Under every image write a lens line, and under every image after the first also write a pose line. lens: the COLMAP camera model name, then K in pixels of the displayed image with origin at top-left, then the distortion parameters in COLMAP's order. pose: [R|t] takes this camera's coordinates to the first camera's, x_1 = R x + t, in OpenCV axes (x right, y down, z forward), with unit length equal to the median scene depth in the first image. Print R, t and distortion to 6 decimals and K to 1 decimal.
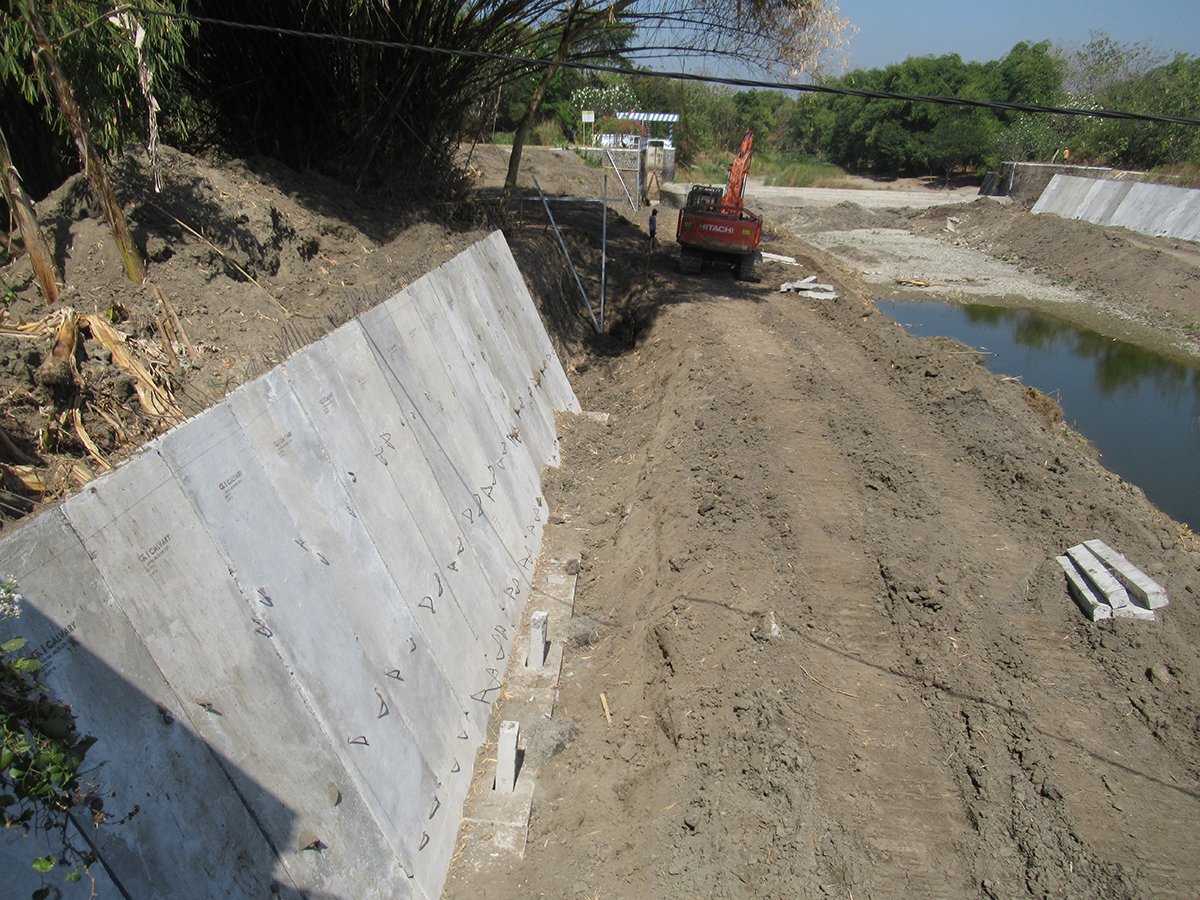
lens RADIAL K [[893.4, 0, 599.8], [0, 893.4, 454.9], [0, 0, 1]] dist [-0.015260, 0.009548]
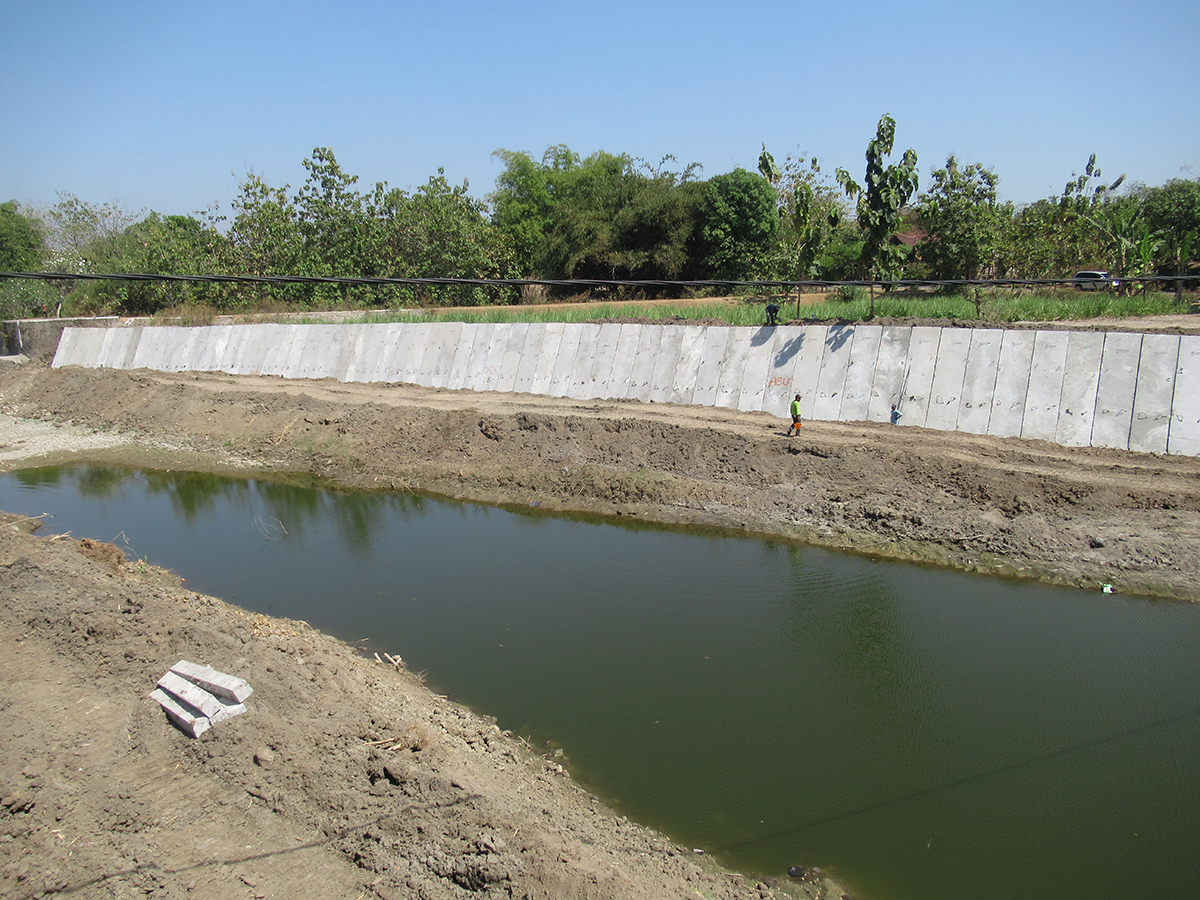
lens RADIAL K [[893.4, 0, 597.1], [0, 893.4, 451.7], [0, 0, 1]] dist [-0.015260, 0.009548]
pose [[0.548876, -0.214183, 0.807998, 0.011507], [0.341478, 0.939733, 0.017135, 0.003857], [-0.762973, 0.266509, 0.588935, -0.009819]]
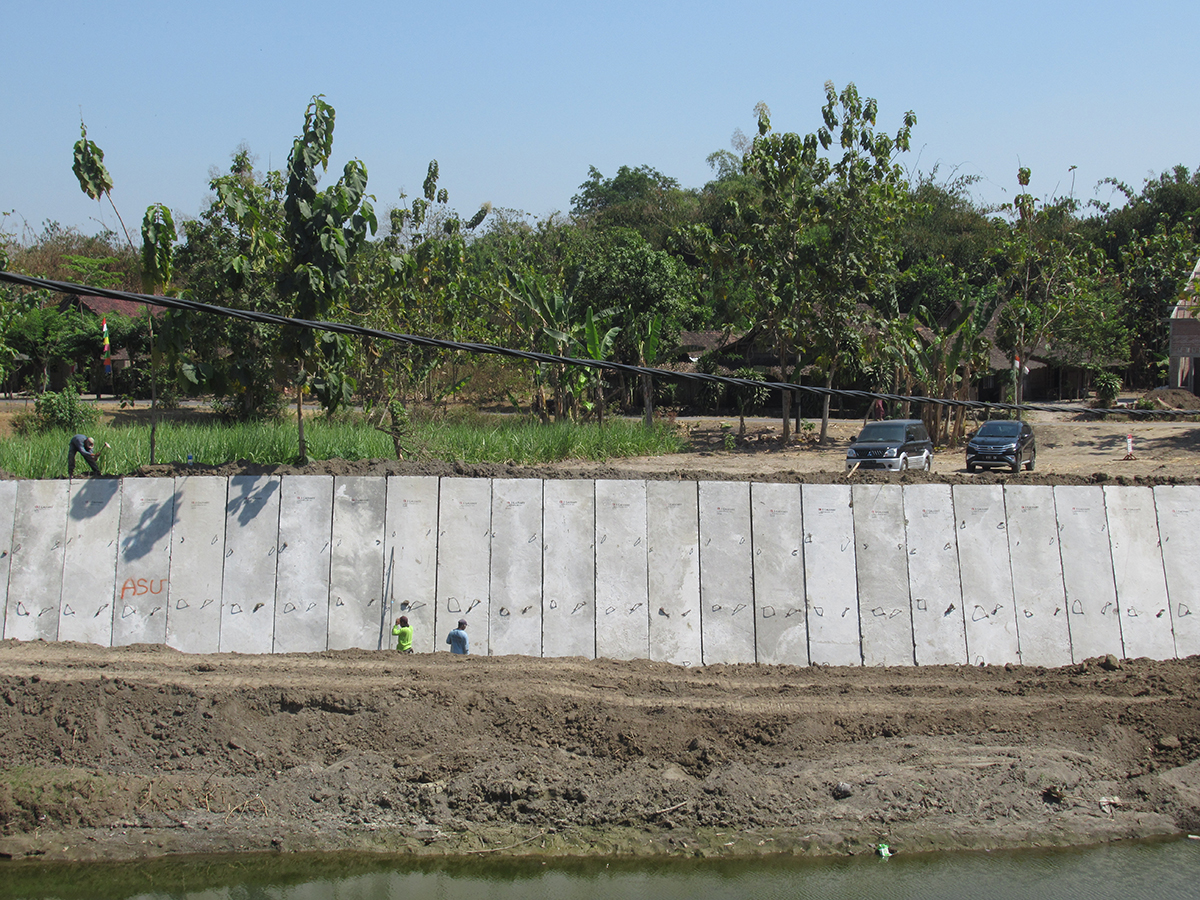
lens RADIAL K [[2086.0, 0, 605.7], [0, 2086.0, 446.6], [0, 0, 1]] dist [-0.022814, 0.000000]
pose [[-0.049753, -0.082987, 0.995308, -0.200118], [0.354169, 0.930316, 0.095273, -0.068554], [-0.933857, 0.357247, -0.016895, 0.135915]]
